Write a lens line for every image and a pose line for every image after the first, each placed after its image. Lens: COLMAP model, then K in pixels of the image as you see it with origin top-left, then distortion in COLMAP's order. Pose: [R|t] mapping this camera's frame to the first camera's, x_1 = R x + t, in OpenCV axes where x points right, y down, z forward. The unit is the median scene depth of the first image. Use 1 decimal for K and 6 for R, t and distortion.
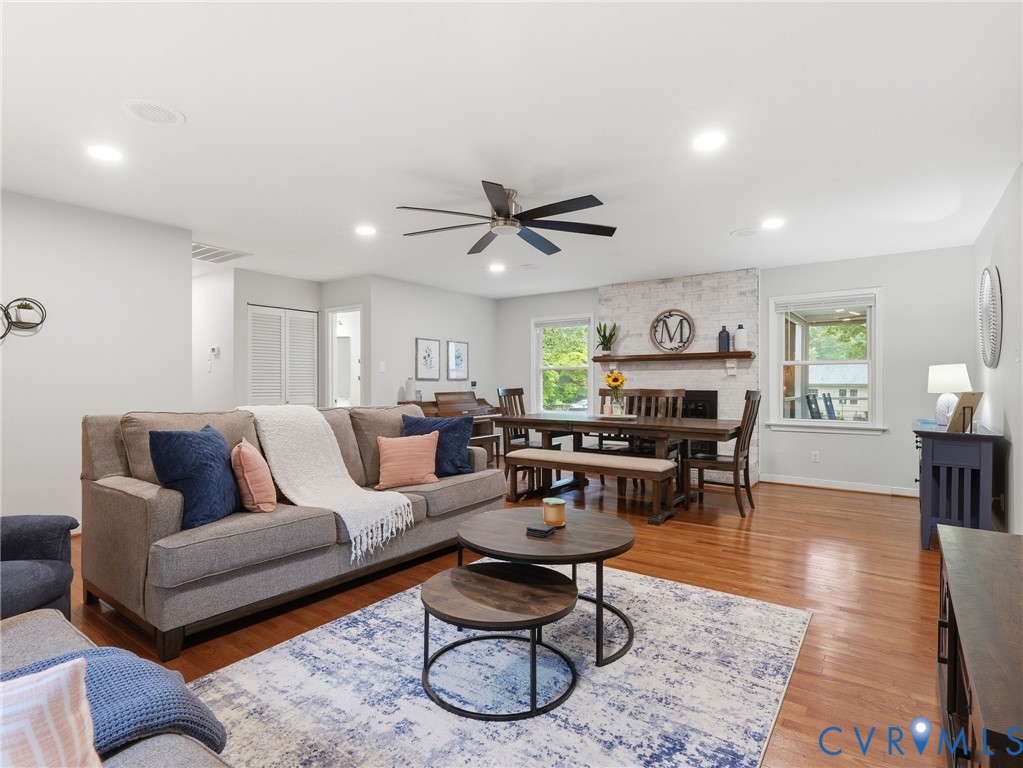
lens RADIAL K [[524.0, 0, 511.5], [0, 524.0, 384.0], [0, 0, 1]] dist [-0.000665, -0.000056]
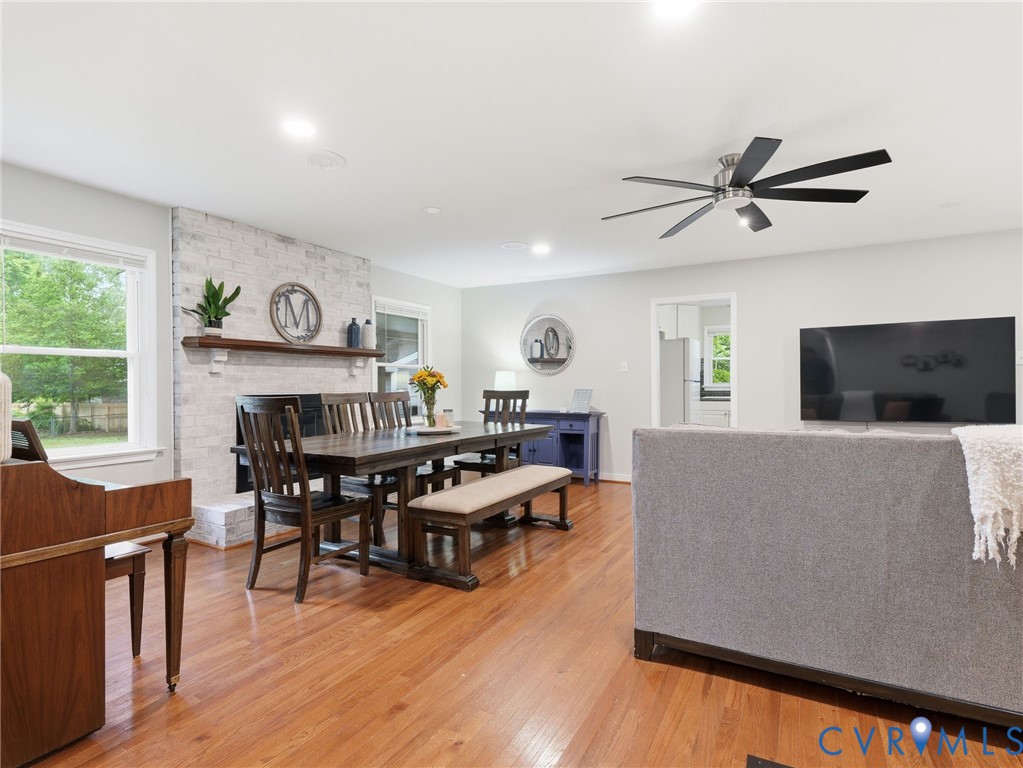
lens RADIAL K [[541.6, 0, 503.3], [0, 541.6, 384.9], [0, 0, 1]] dist [-0.000365, 0.000042]
pose [[-0.119086, 0.001552, 0.992883, -0.470855], [0.009063, 0.999959, -0.000476, 0.001174], [-0.992843, 0.008941, -0.119095, 0.809928]]
